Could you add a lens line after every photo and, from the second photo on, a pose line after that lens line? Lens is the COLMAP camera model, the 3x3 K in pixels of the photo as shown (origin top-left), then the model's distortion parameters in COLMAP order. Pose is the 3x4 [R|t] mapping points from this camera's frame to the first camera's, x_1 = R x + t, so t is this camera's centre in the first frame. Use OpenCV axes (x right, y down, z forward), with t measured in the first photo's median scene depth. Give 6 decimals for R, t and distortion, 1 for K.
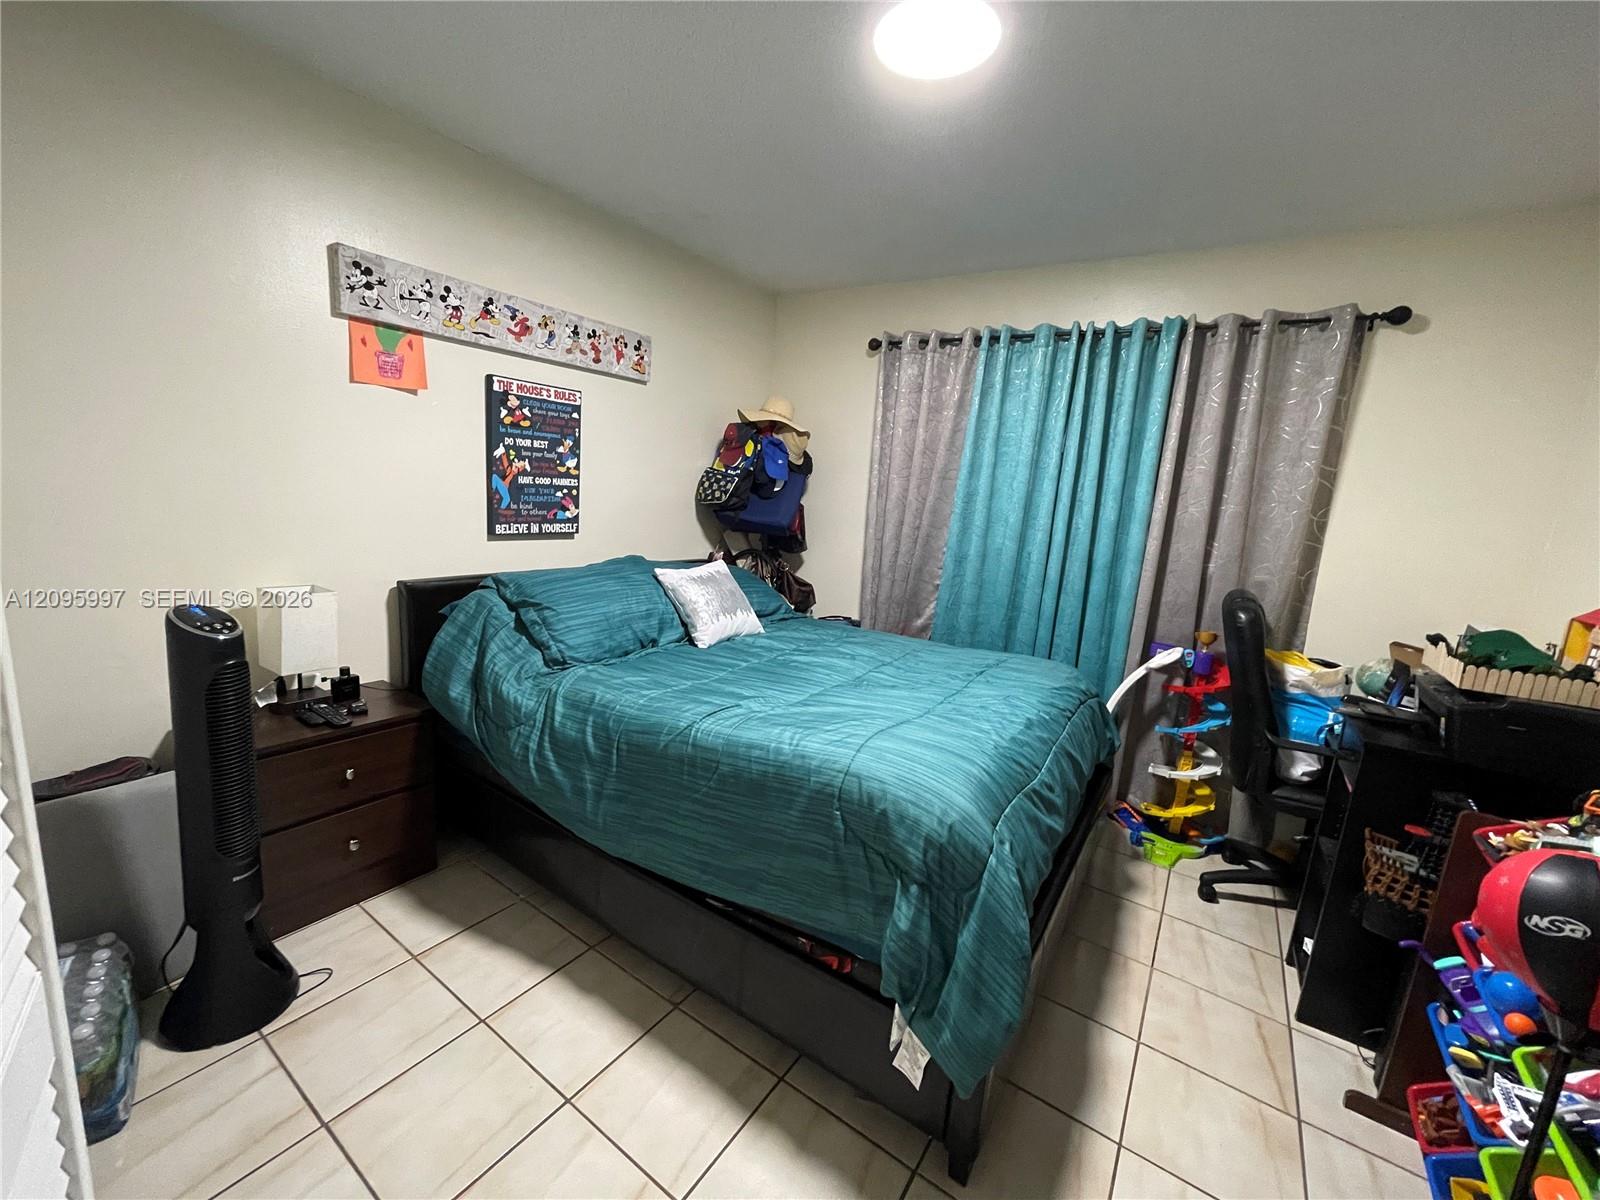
lens RADIAL K [[643.9, 0, 802.0], [0, 643.9, 606.1], [0, 0, 1]] dist [-0.008266, 0.001209]
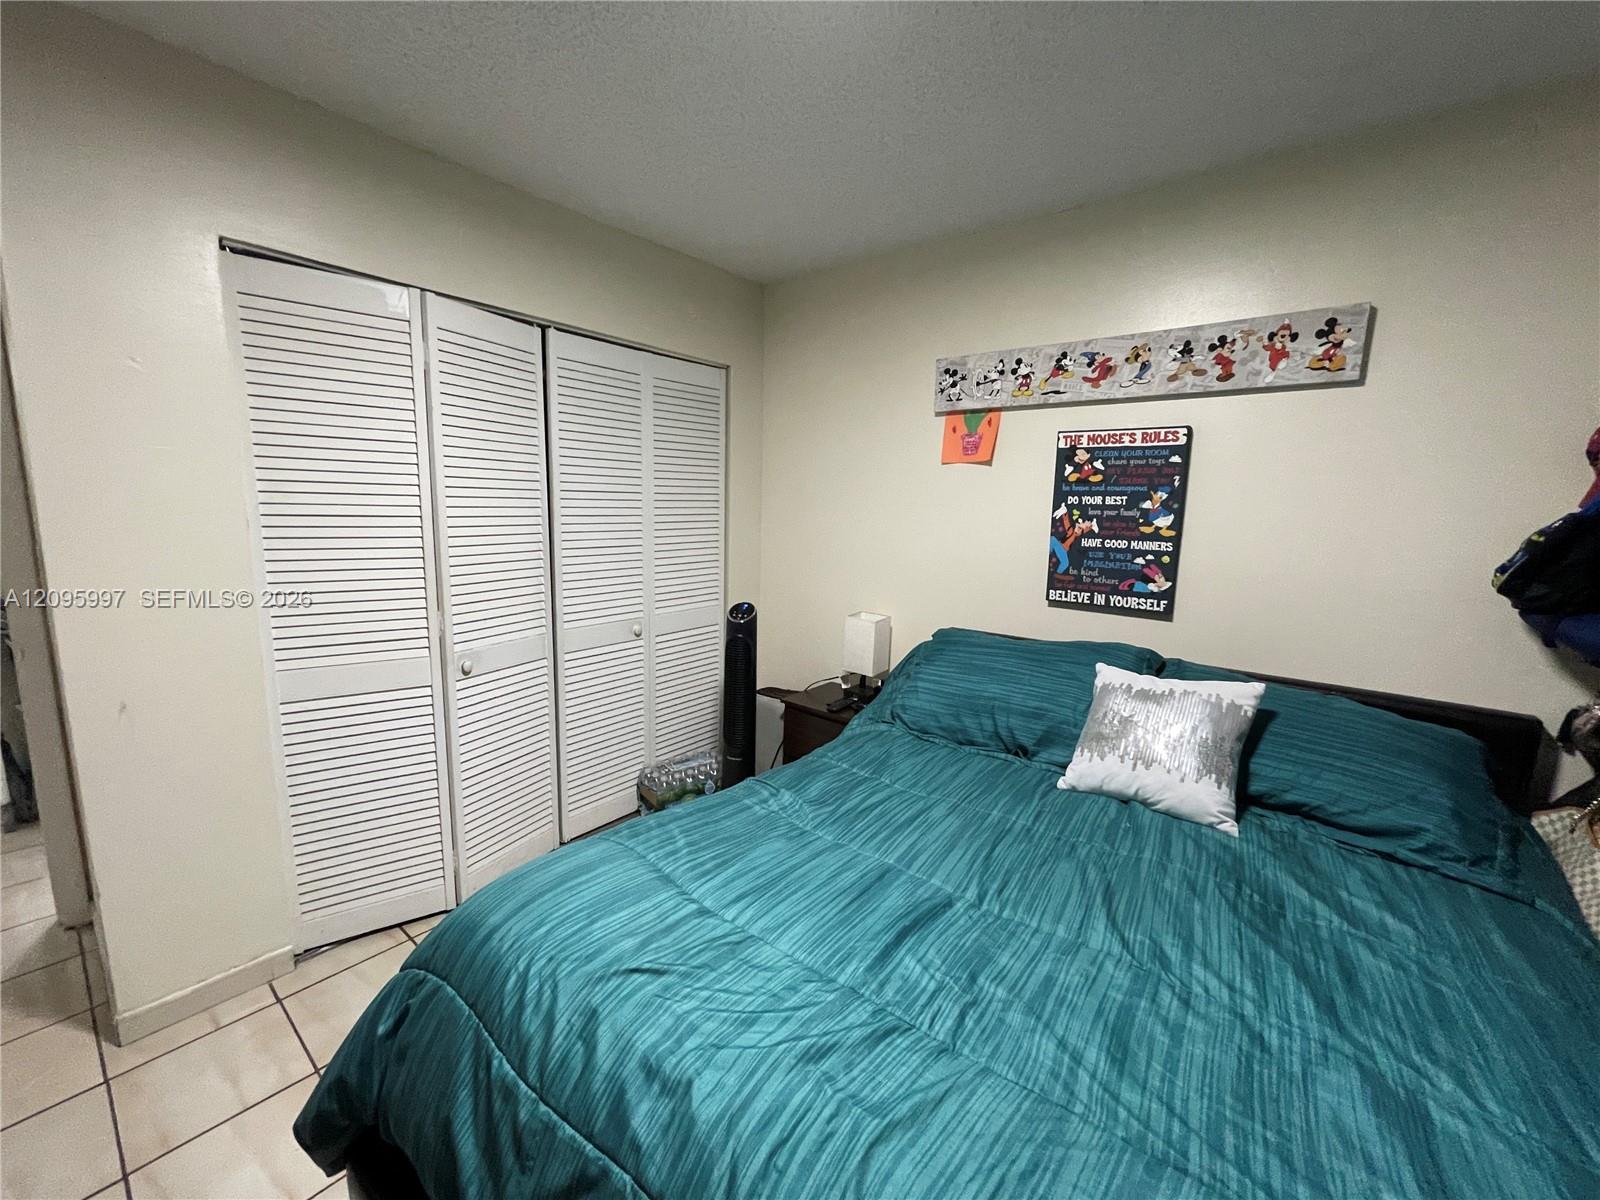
lens RADIAL K [[643.9, 0, 804.9], [0, 643.9, 592.2], [0, 0, 1]] dist [-0.008266, 0.001209]
pose [[-0.074410, 0.073945, -0.994482, 0.466936], [-0.204362, 0.974951, 0.087784, -0.129130], [0.976063, 0.209767, -0.057434, 0.692273]]
